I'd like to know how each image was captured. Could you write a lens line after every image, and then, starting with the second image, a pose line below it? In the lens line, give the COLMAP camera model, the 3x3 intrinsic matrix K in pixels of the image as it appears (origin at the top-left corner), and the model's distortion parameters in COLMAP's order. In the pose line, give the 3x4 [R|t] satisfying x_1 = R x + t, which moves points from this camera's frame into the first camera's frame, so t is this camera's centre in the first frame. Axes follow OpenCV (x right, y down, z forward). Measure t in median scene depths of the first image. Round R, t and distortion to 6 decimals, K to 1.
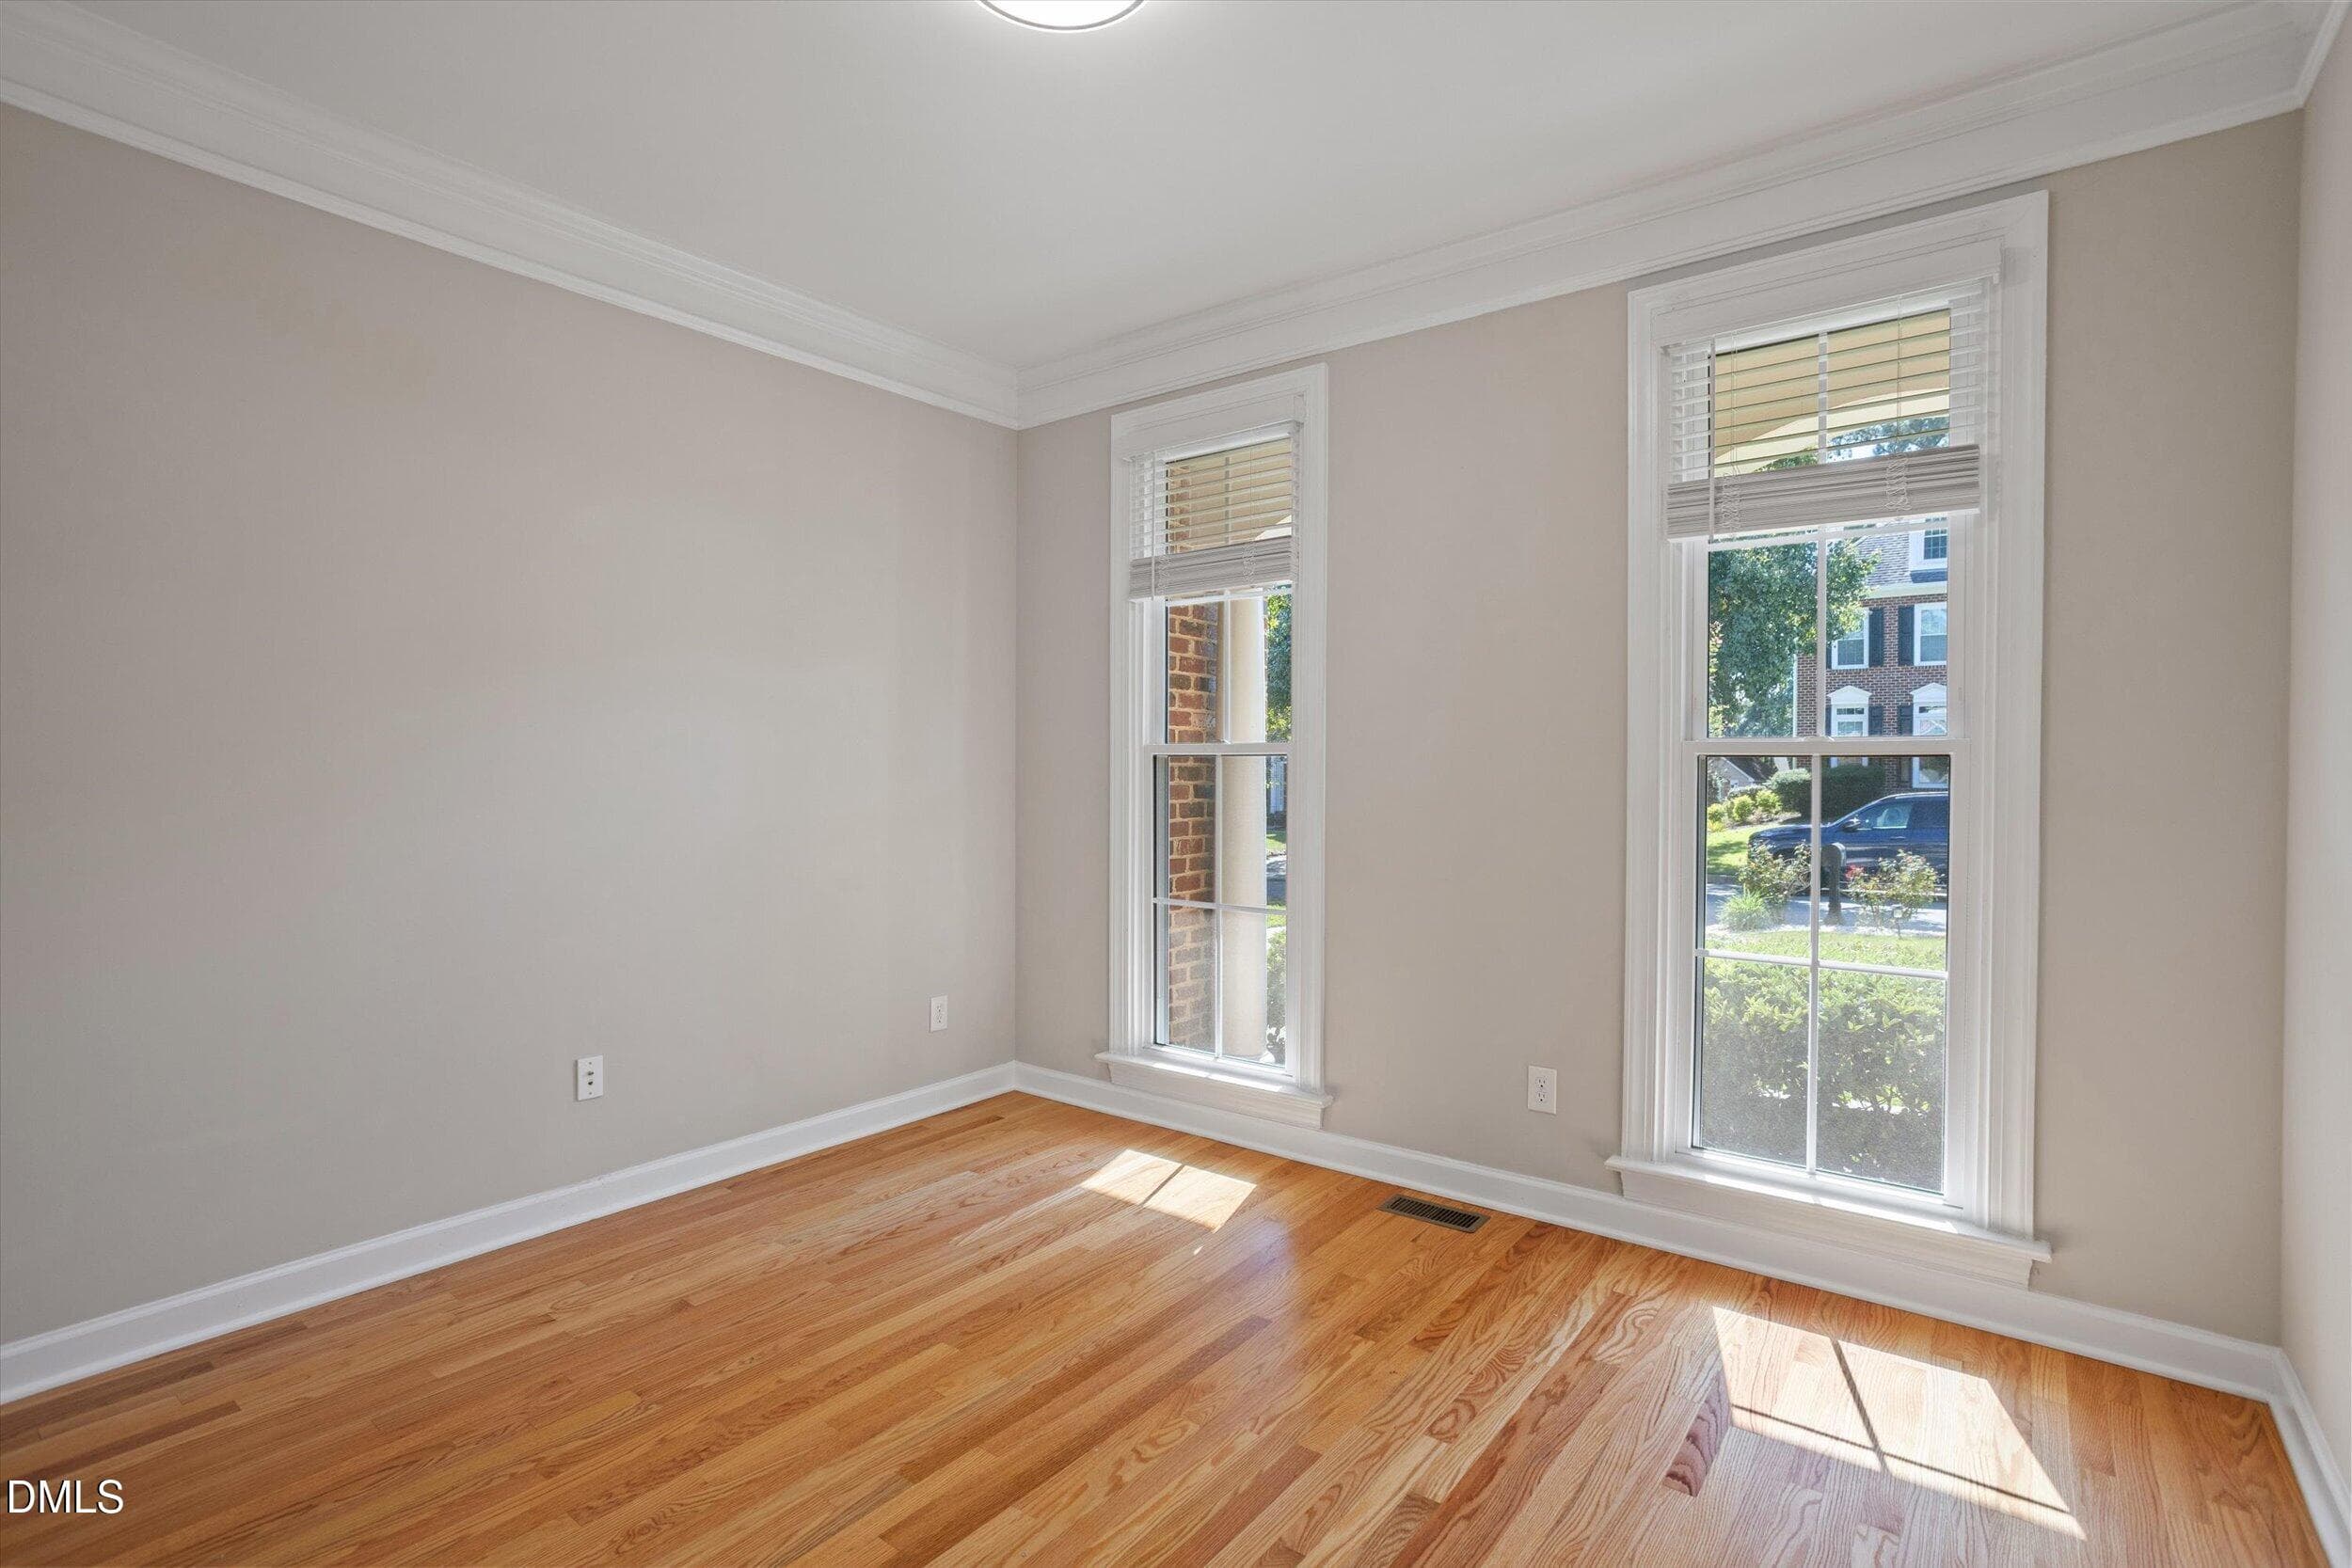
lens RADIAL K [[1135.7, 0, 1183.6], [0, 1135.7, 758.2], [0, 0, 1]] dist [-0.051470, 0.032614]
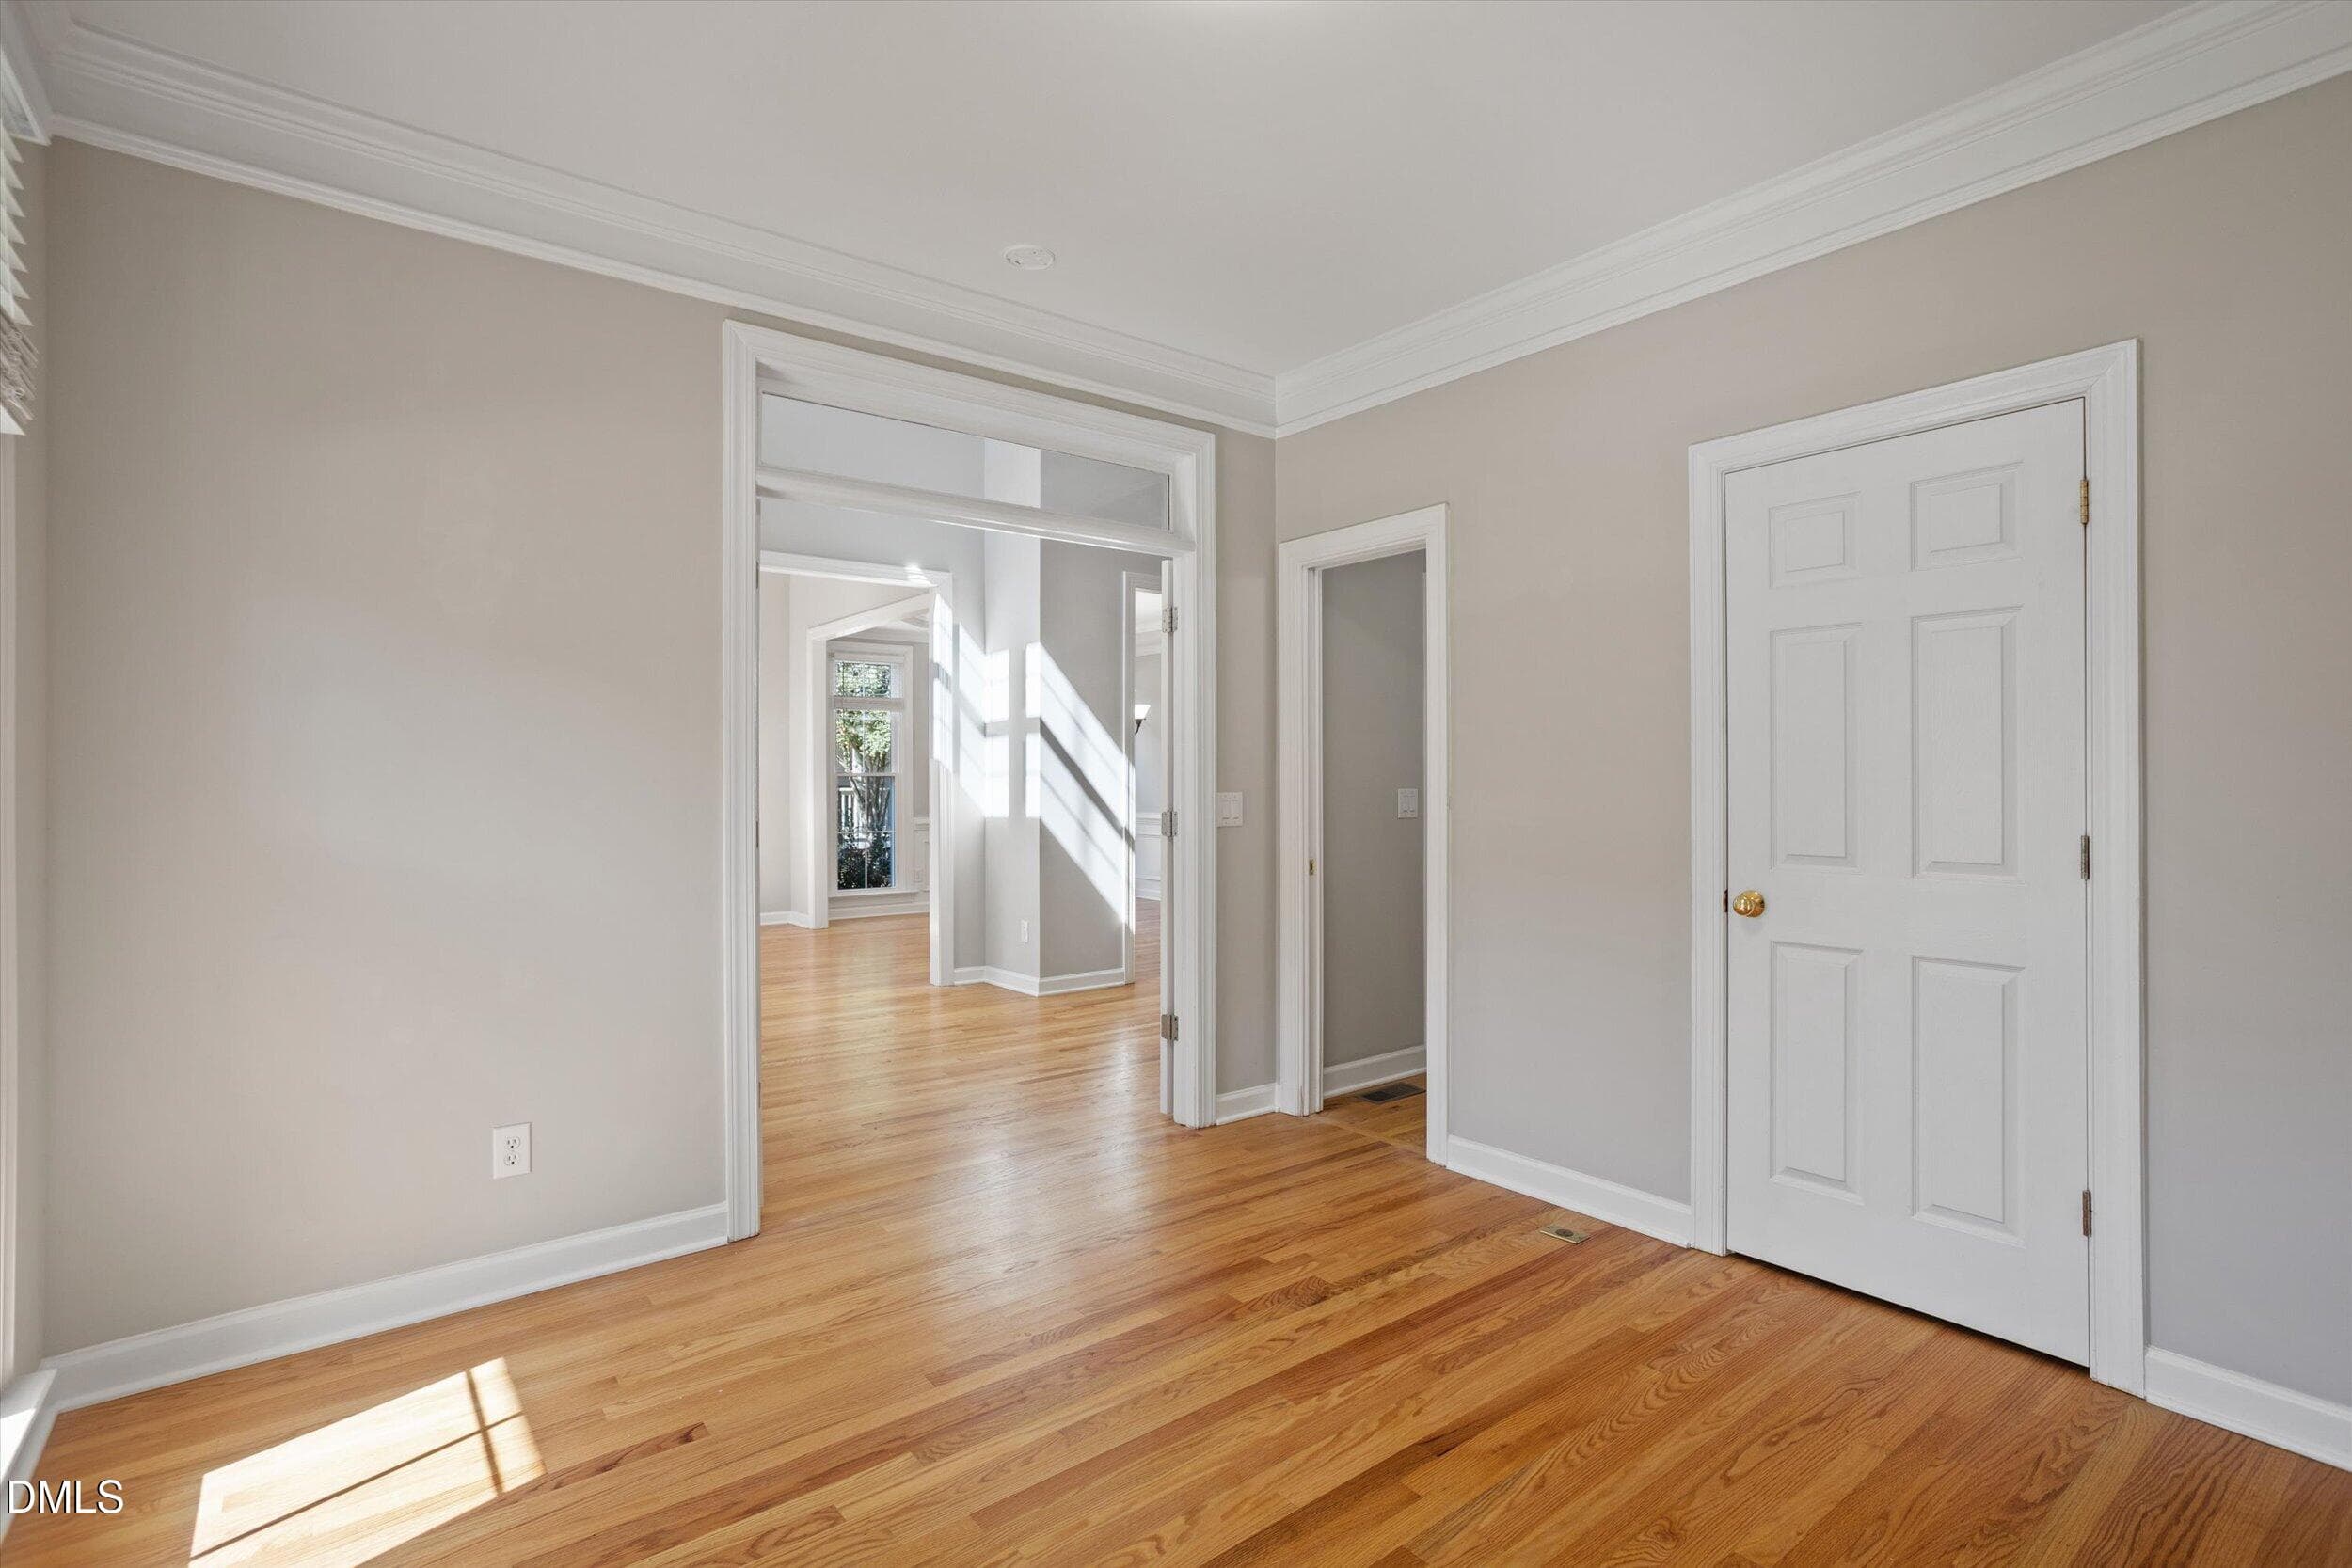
lens RADIAL K [[1135.7, 0, 1183.6], [0, 1135.7, 758.2], [0, 0, 1]] dist [-0.051470, 0.032614]
pose [[-0.970244, 0.003894, 0.242100, -0.281379], [0.000699, 0.999912, -0.013283, 0.001474], [-0.242130, -0.012719, -0.970160, 1.890899]]
